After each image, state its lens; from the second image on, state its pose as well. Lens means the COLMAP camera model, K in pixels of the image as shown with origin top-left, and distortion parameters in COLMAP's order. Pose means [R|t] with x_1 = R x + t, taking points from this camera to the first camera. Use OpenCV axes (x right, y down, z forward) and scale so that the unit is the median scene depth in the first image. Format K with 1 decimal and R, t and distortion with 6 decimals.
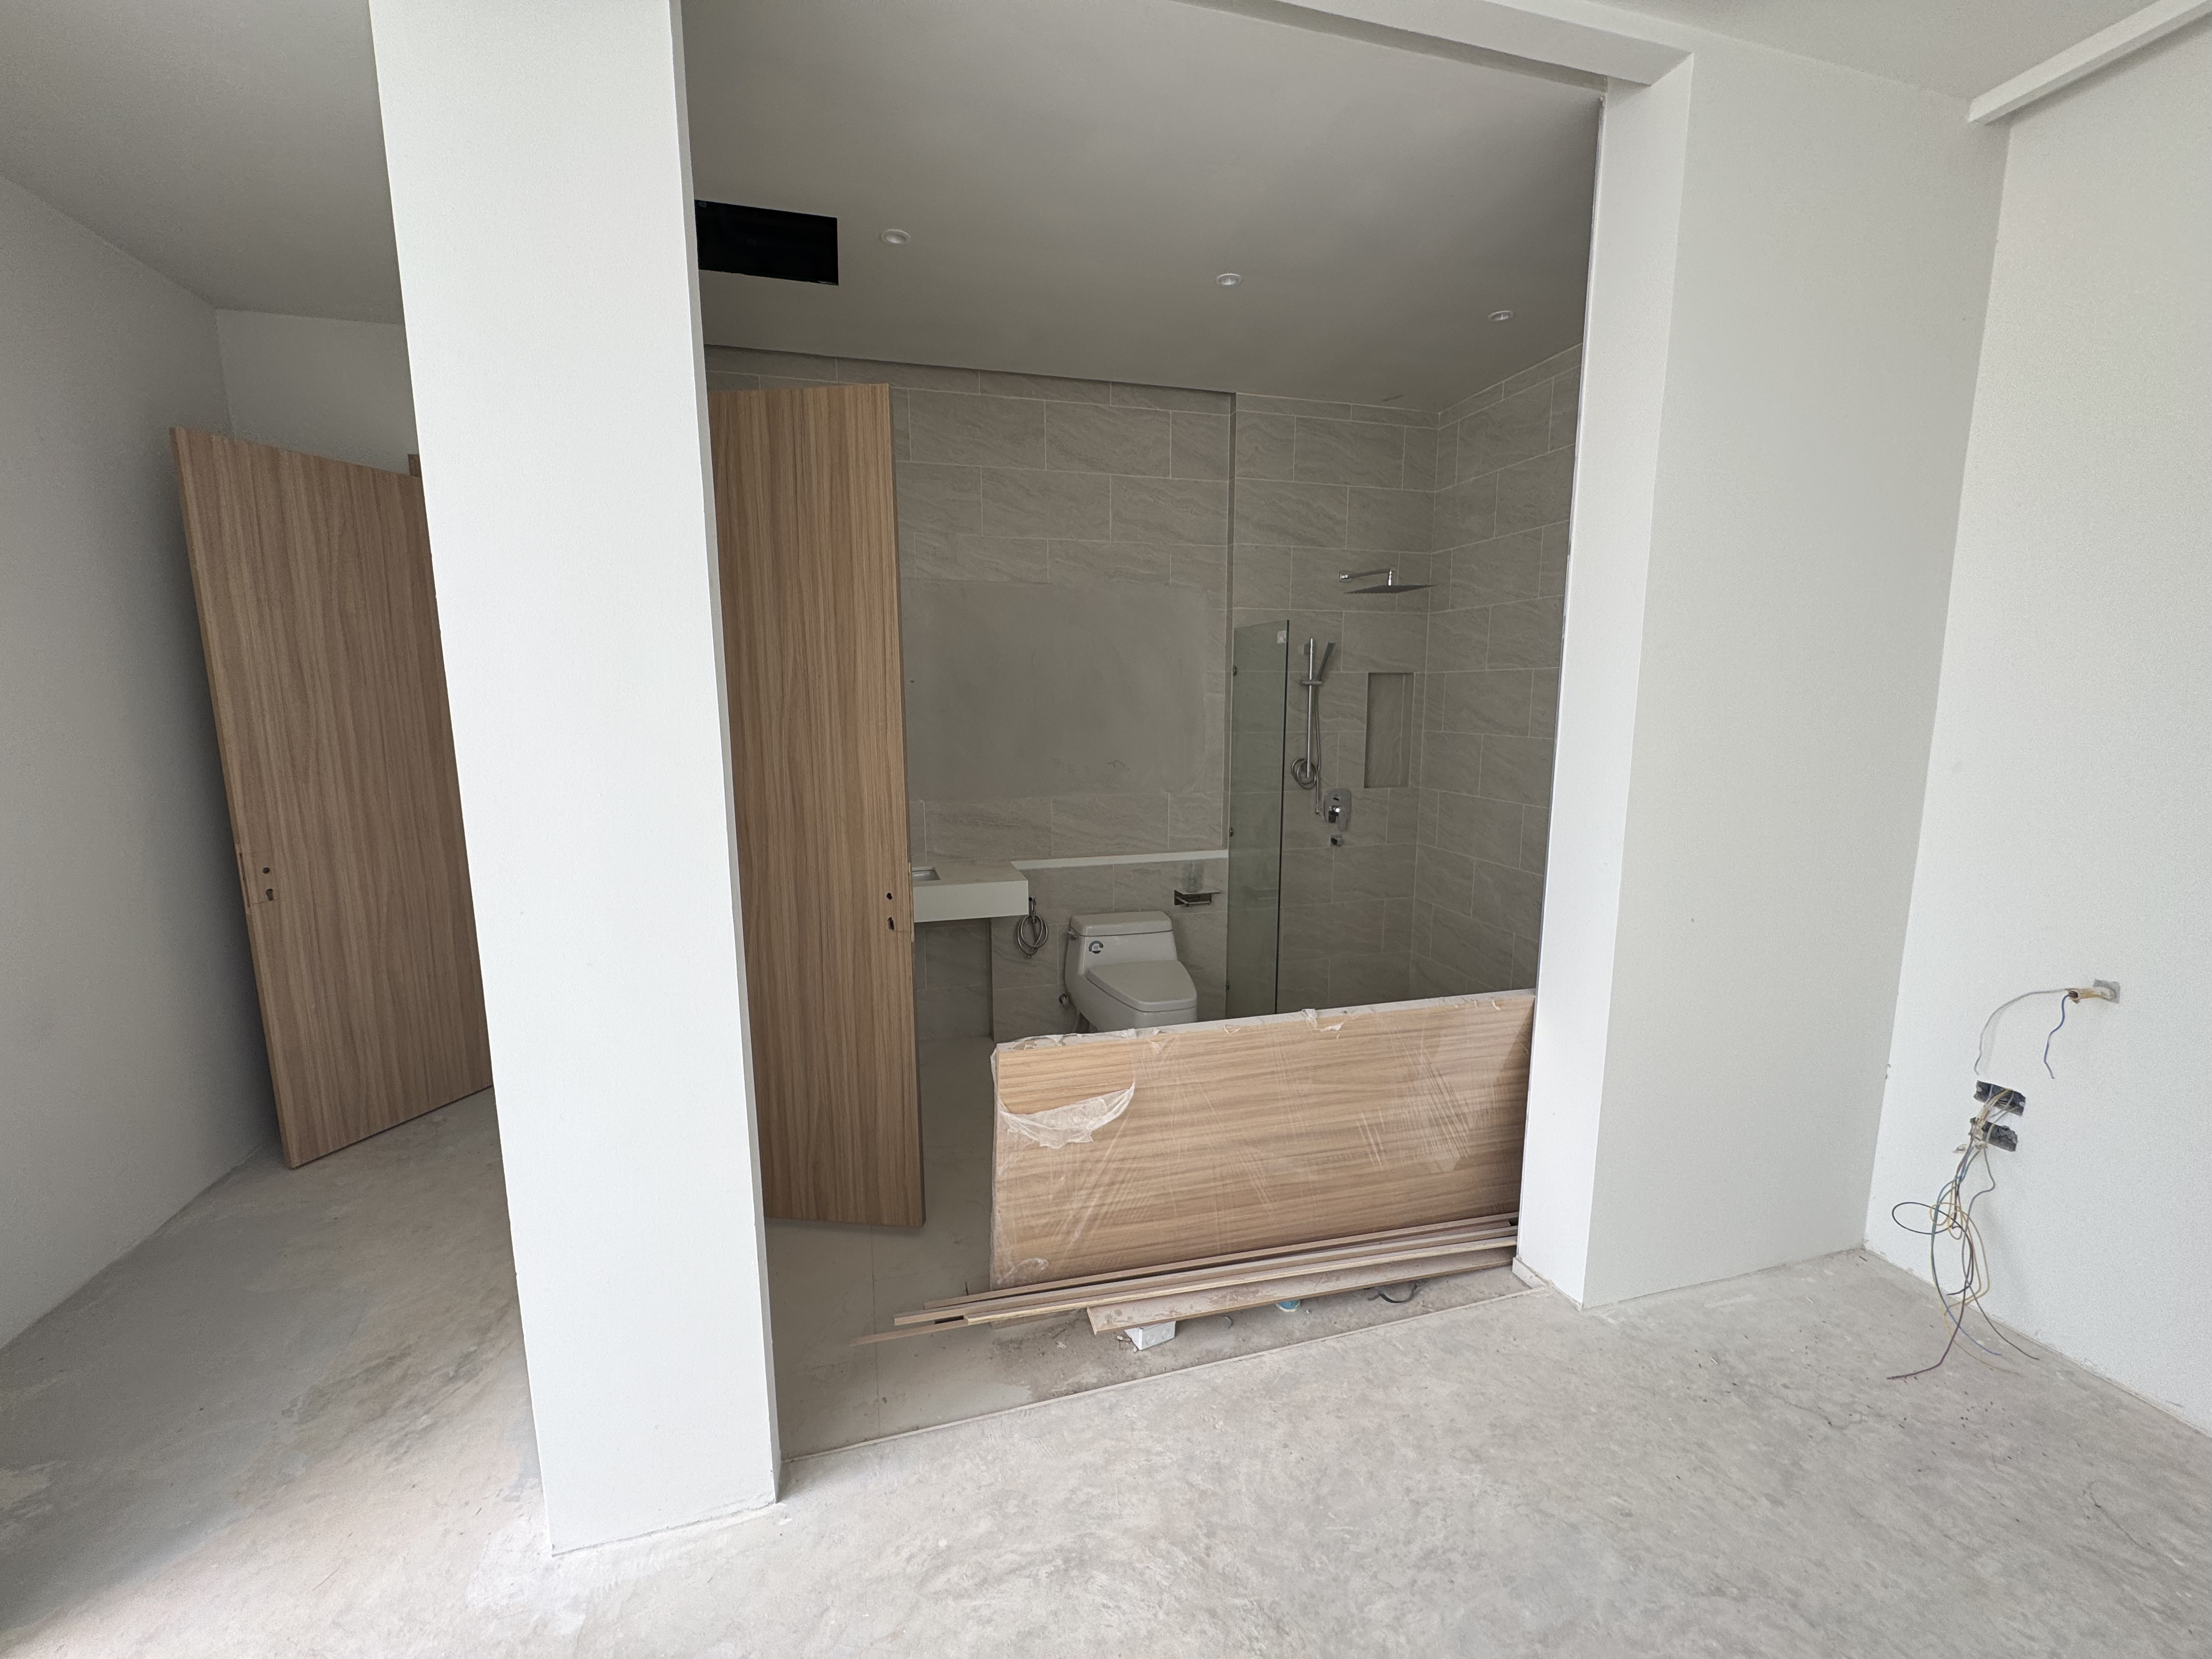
lens RADIAL K [[883.3, 0, 1103.3], [0, 883.3, 829.4], [0, 0, 1]] dist [-0.003326, 0.000967]
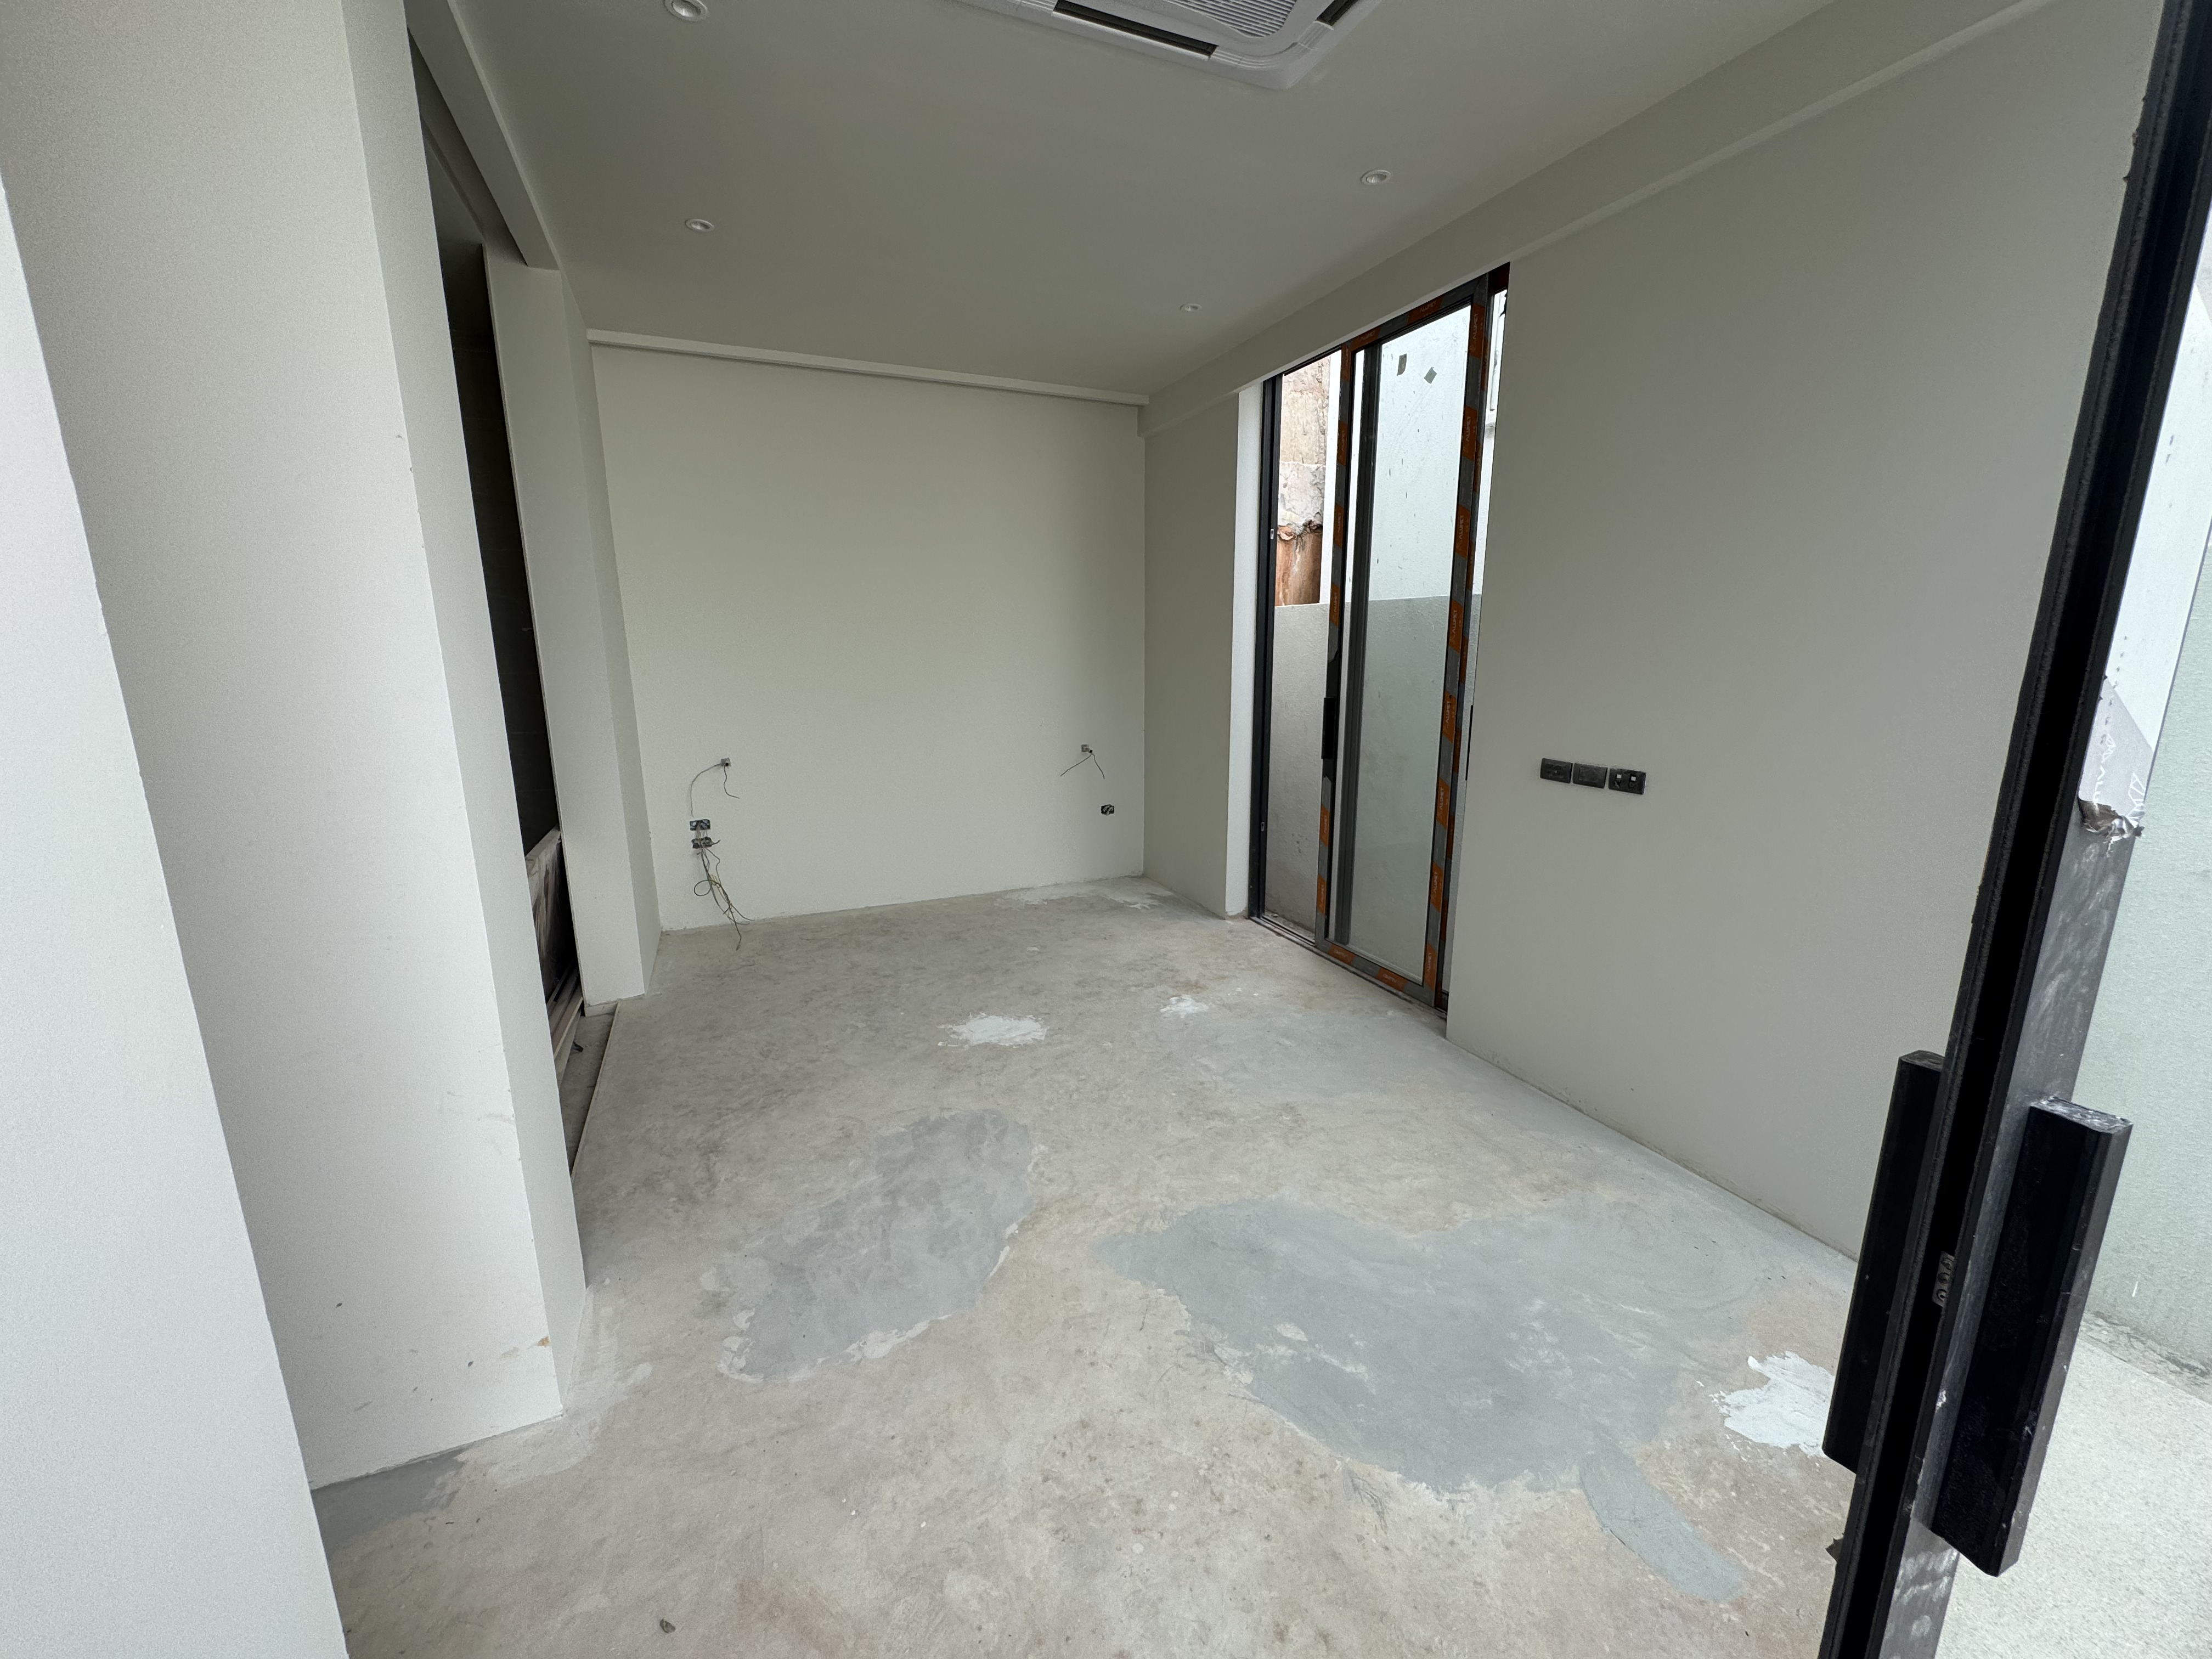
lens RADIAL K [[883.3, 0, 1103.3], [0, 883.3, 829.4], [0, 0, 1]] dist [-0.003326, 0.000967]
pose [[-0.126213, -0.203745, 0.970854, -1.334266], [0.152707, 0.963025, 0.221954, -0.018053], [-0.980179, 0.176270, -0.090432, 0.252482]]
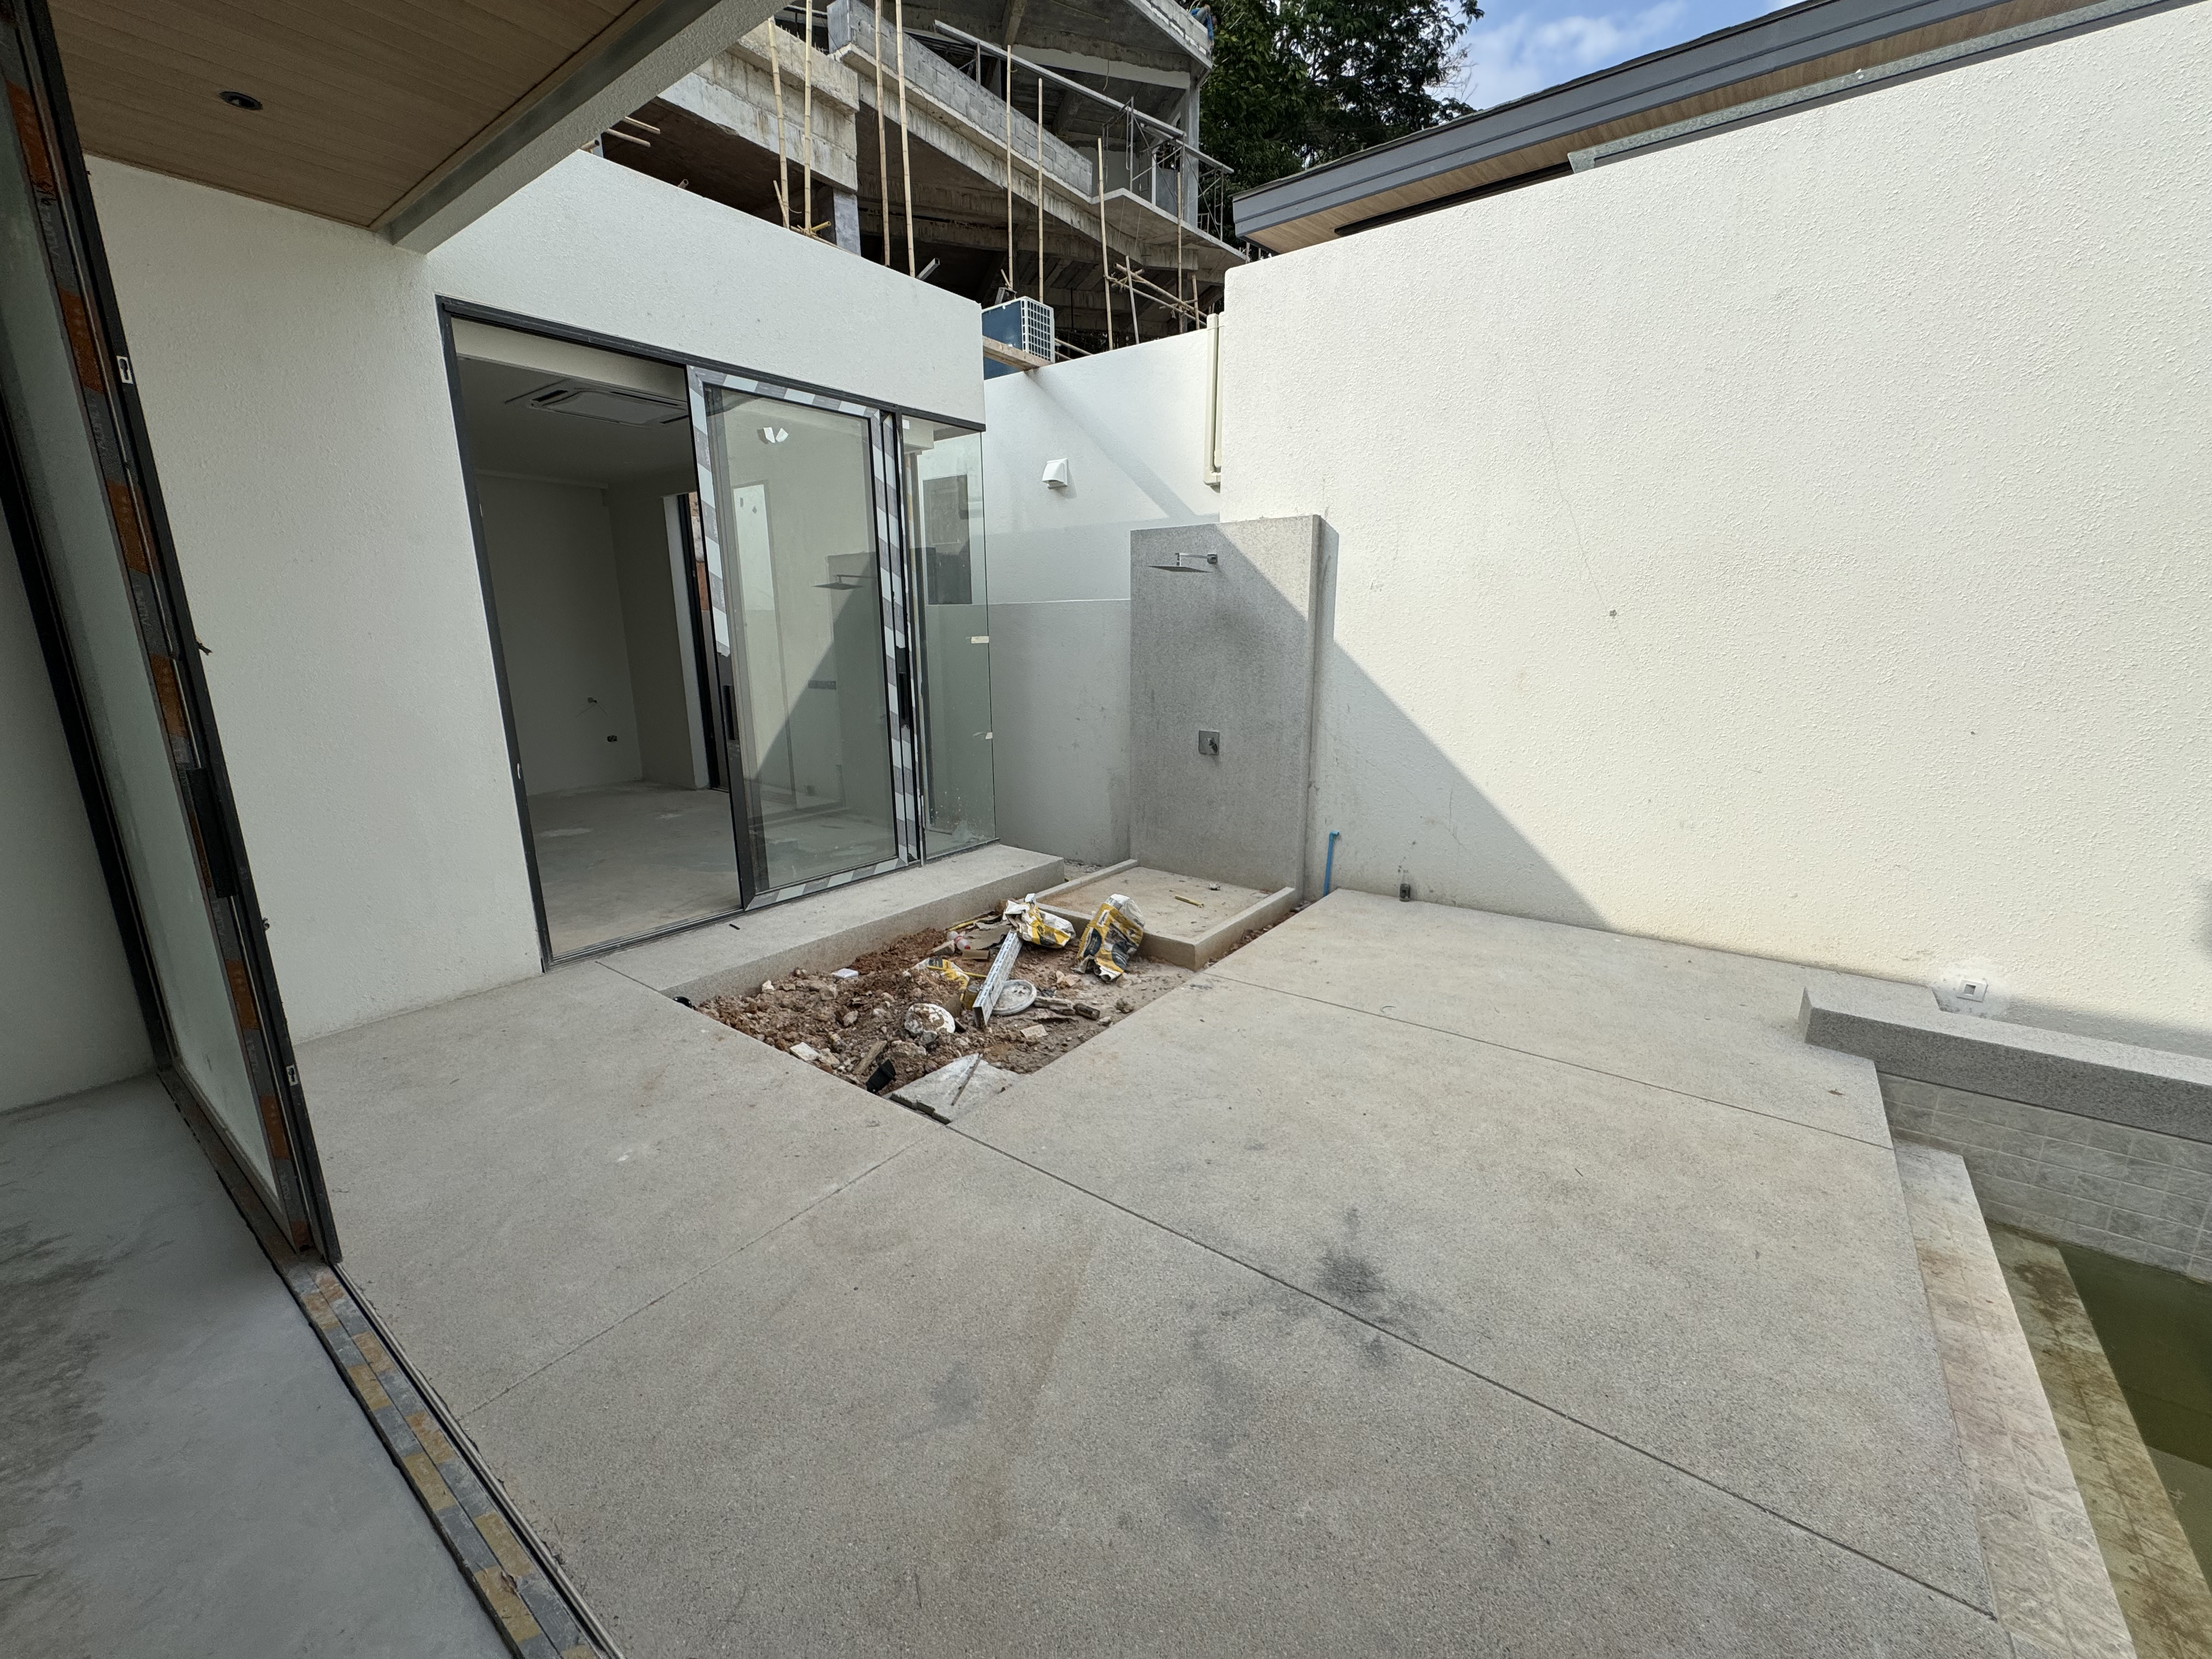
lens RADIAL K [[883.3, 0, 1103.3], [0, 883.3, 829.4], [0, 0, 1]] dist [-0.003326, 0.000967]
pose [[-0.603287, -0.173917, 0.778330, -3.700642], [0.128774, 0.941884, 0.310277, -0.089784], [-0.787059, 0.287415, -0.545830, 0.597131]]
